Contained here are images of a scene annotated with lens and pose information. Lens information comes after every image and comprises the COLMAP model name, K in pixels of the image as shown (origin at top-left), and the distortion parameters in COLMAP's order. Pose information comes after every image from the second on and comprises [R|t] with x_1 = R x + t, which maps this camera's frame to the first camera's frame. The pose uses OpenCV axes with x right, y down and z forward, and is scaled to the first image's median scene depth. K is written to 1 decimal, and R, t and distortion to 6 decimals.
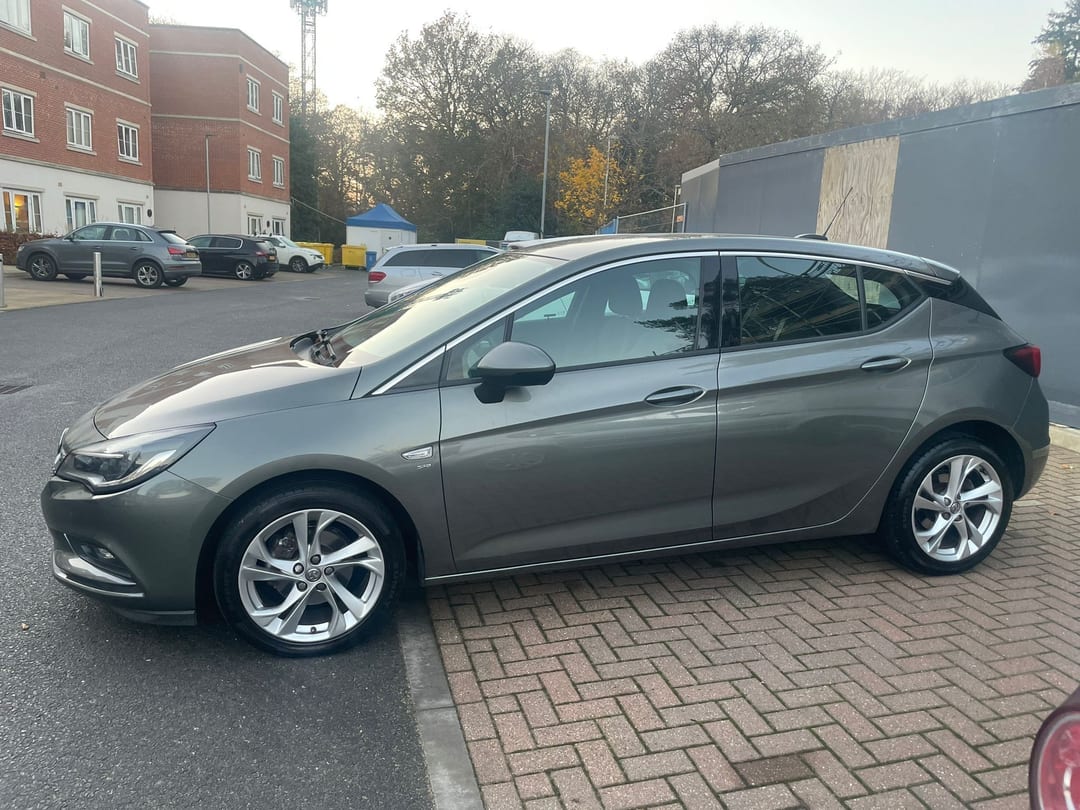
lens RADIAL K [[812.1, 0, 538.0], [0, 812.1, 406.1], [0, 0, 1]] dist [0.065804, -0.085465]
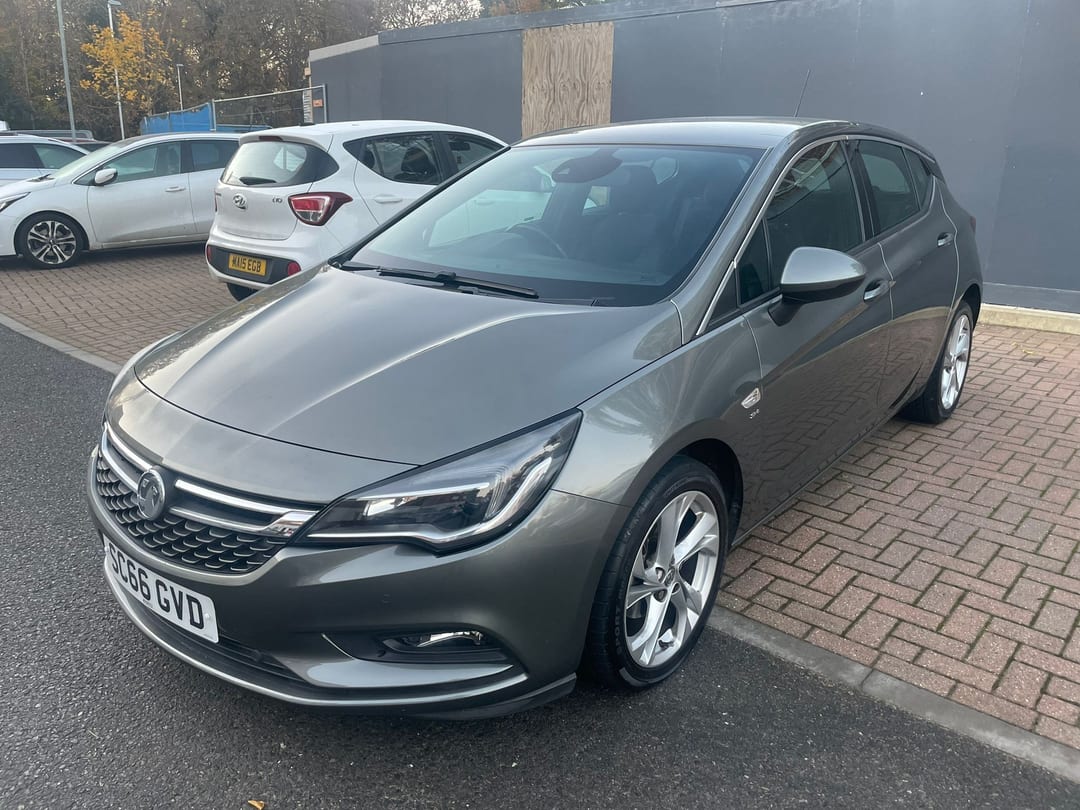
lens RADIAL K [[812.1, 0, 536.9], [0, 812.1, 405.5], [0, 0, 1]] dist [0.065804, -0.085465]
pose [[0.834082, -0.188139, 0.518567, -0.672991], [0.121678, 0.979637, 0.159707, -0.082206], [-0.538054, -0.070110, 0.839990, 0.387790]]
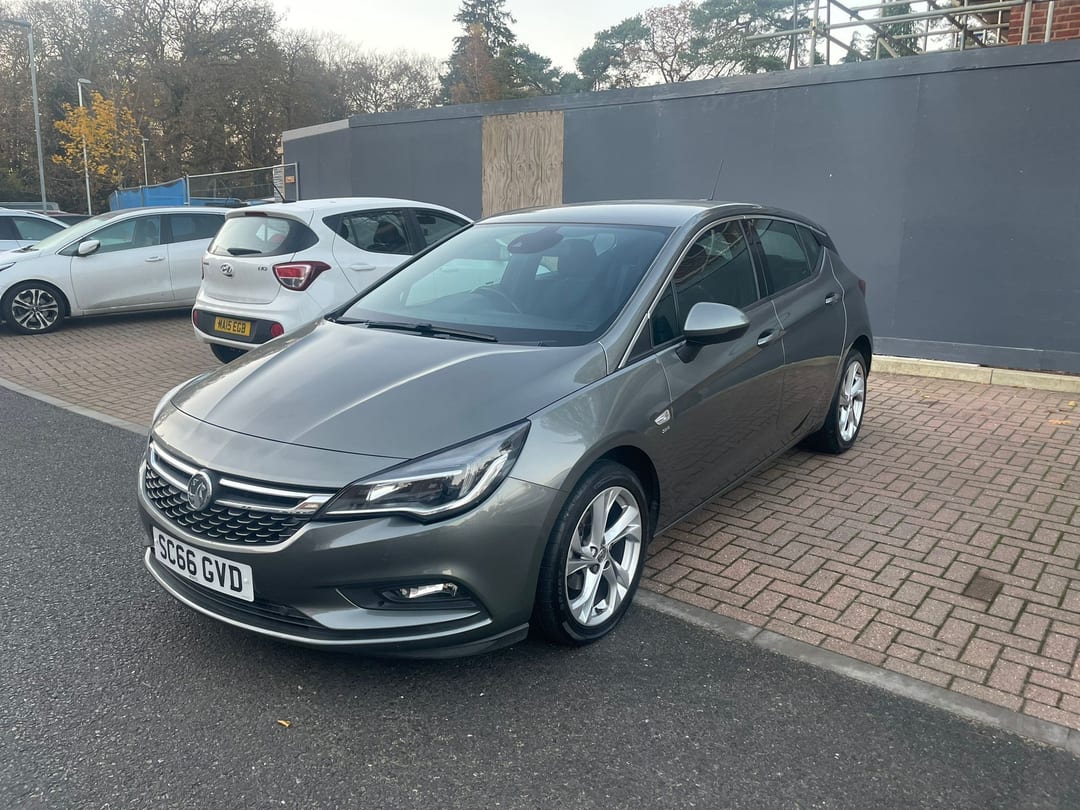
lens RADIAL K [[812.1, 0, 537.2], [0, 812.1, 406.8], [0, 0, 1]] dist [0.065804, -0.085465]
pose [[0.806776, -0.156660, 0.569711, -0.784756], [0.129116, 0.987651, 0.088743, -0.062838], [-0.576578, 0.001964, 0.817040, 0.213108]]
